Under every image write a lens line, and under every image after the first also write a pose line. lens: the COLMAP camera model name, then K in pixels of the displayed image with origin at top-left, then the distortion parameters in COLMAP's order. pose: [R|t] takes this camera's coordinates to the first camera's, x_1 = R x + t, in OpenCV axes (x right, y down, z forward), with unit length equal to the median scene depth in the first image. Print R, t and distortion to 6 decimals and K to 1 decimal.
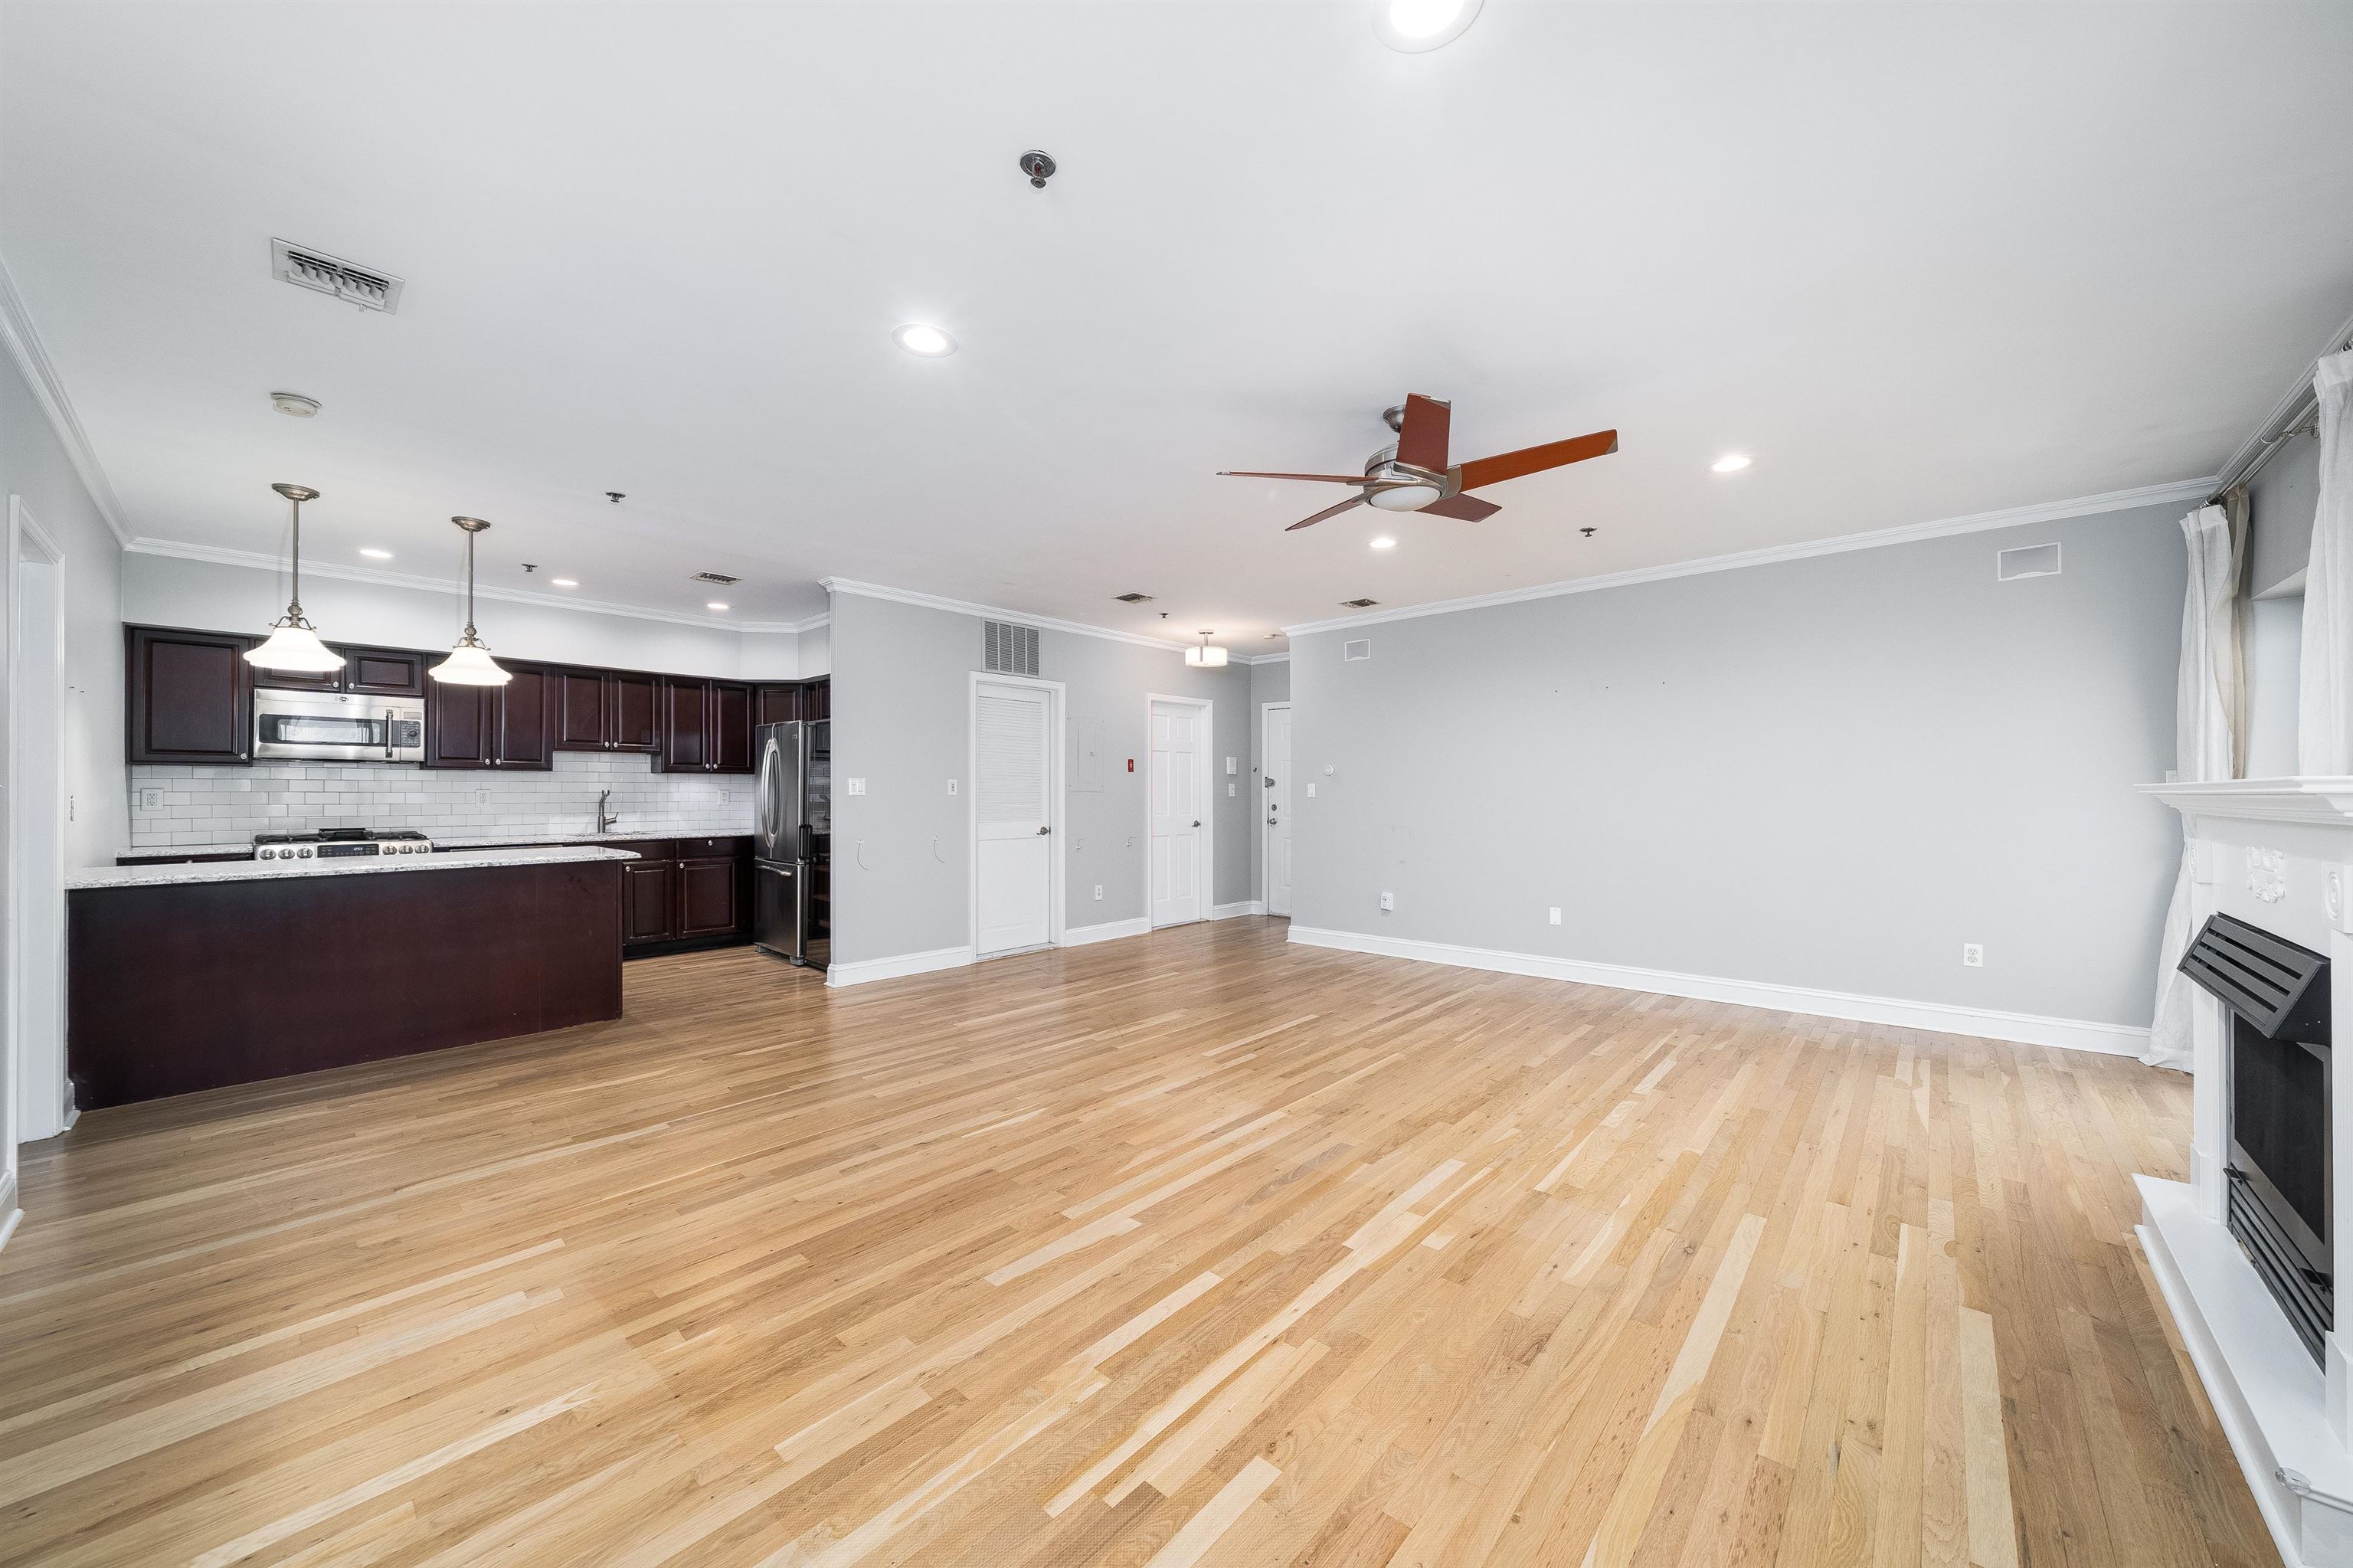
lens RADIAL K [[837.9, 0, 1172.0], [0, 837.9, 787.5], [0, 0, 1]] dist [-0.000831, 0.000087]
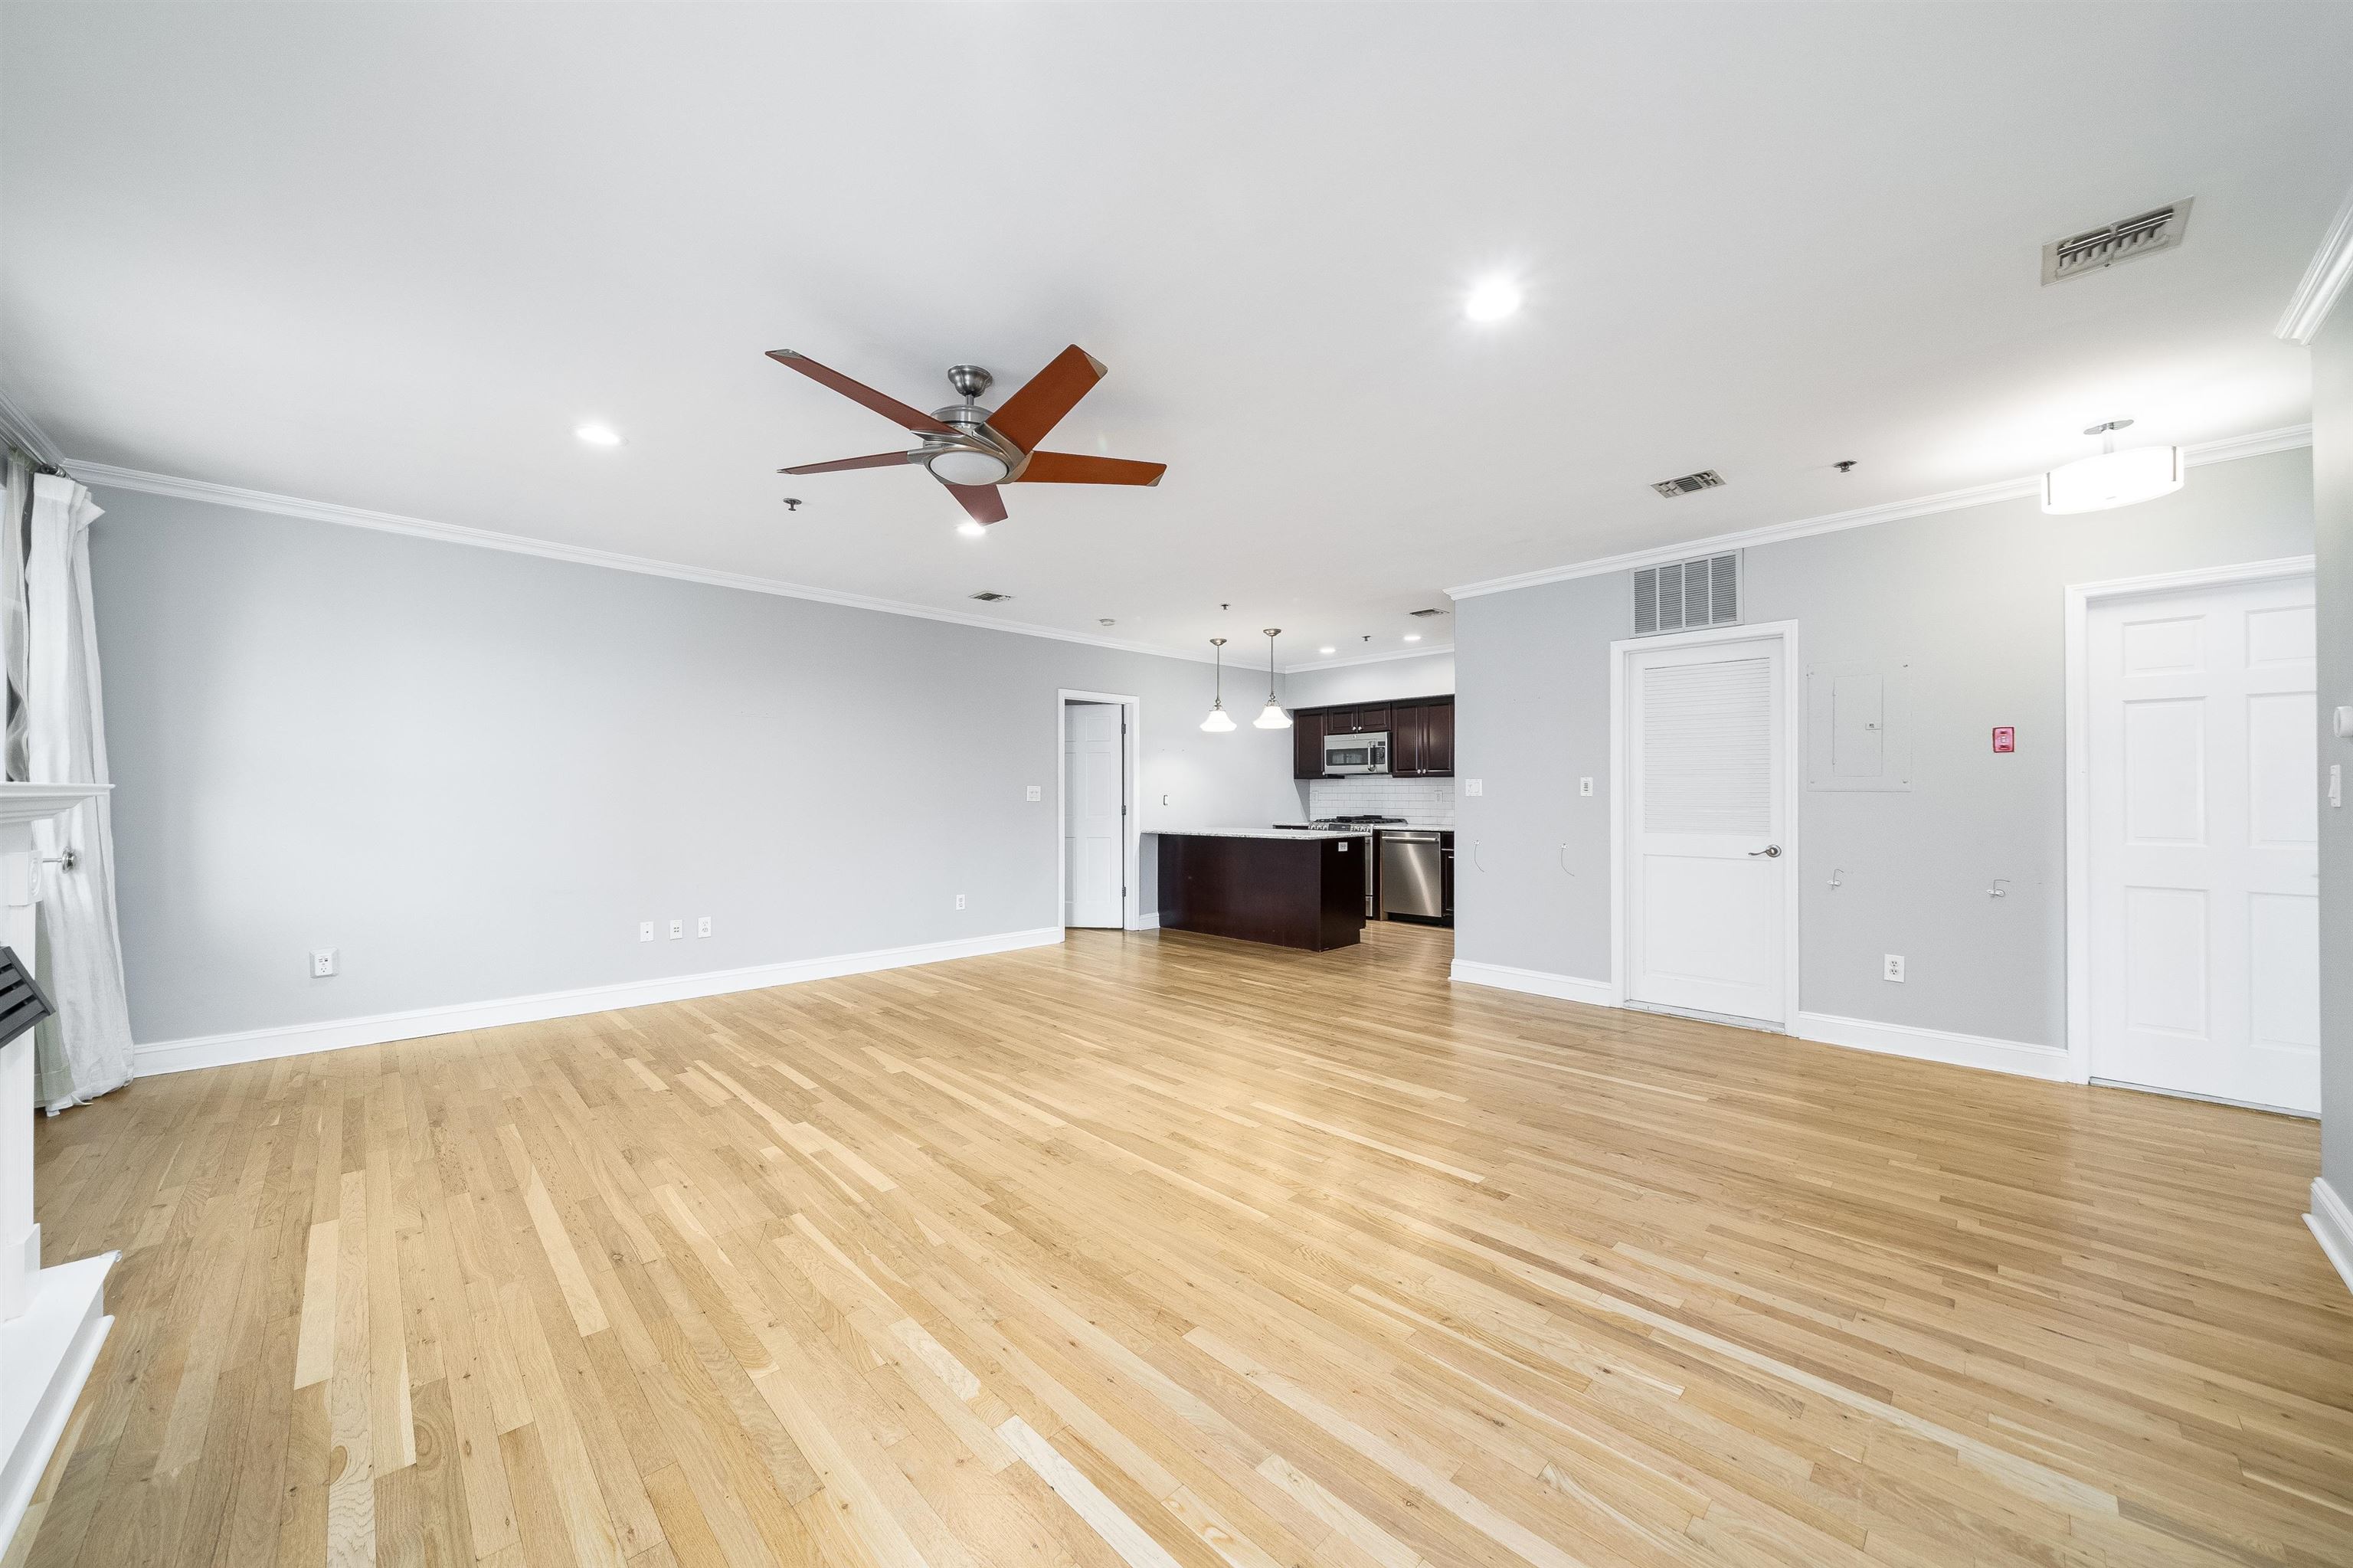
lens RADIAL K [[838.5, 0, 1191.0], [0, 838.5, 779.8], [0, 0, 1]] dist [-0.004808, -0.000014]
pose [[-0.045878, -0.015919, -0.998820, 0.848033], [0.007002, 0.999843, -0.016257, 0.005188], [0.998923, -0.007740, -0.045759, 0.925966]]
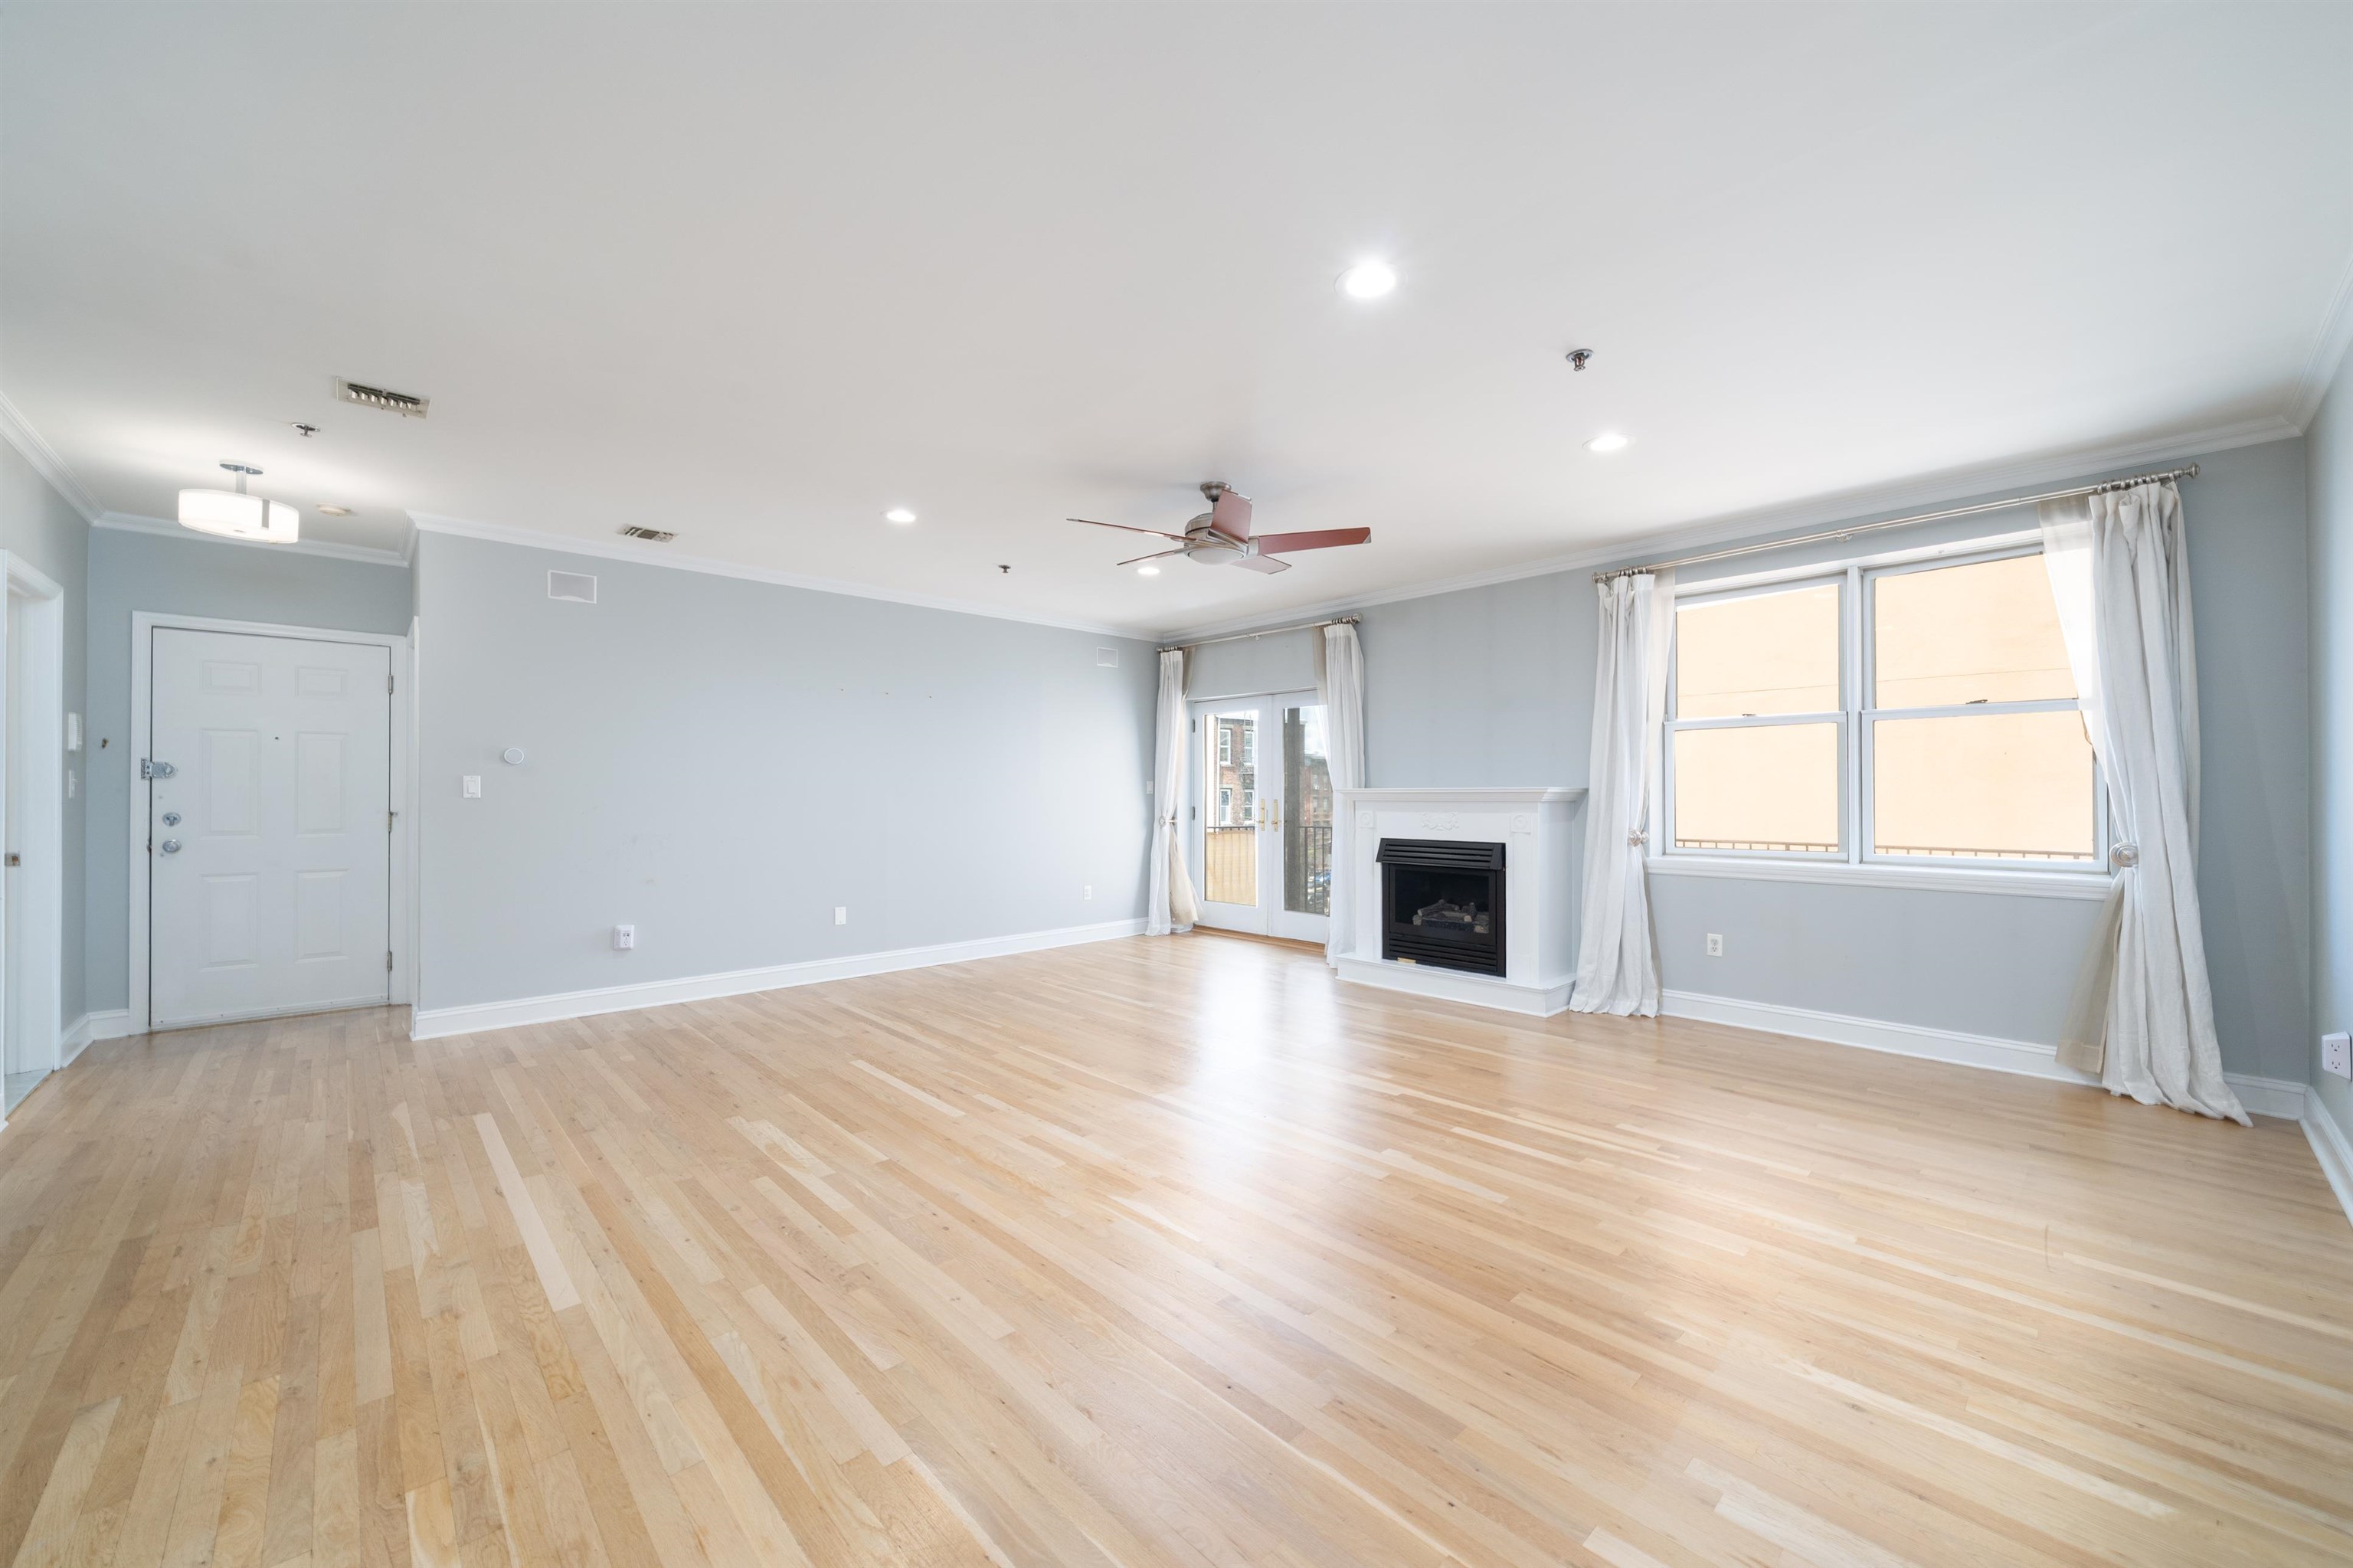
lens RADIAL K [[891.2, 0, 1189.9], [0, 891.2, 788.7], [0, 0, 1]] dist [-0.004666, -0.000205]
pose [[0.071568, 0.006001, 0.997418, -0.758403], [-0.006668, 0.999962, -0.005538, 0.008064], [-0.997413, -0.006255, 0.071605, 0.682448]]
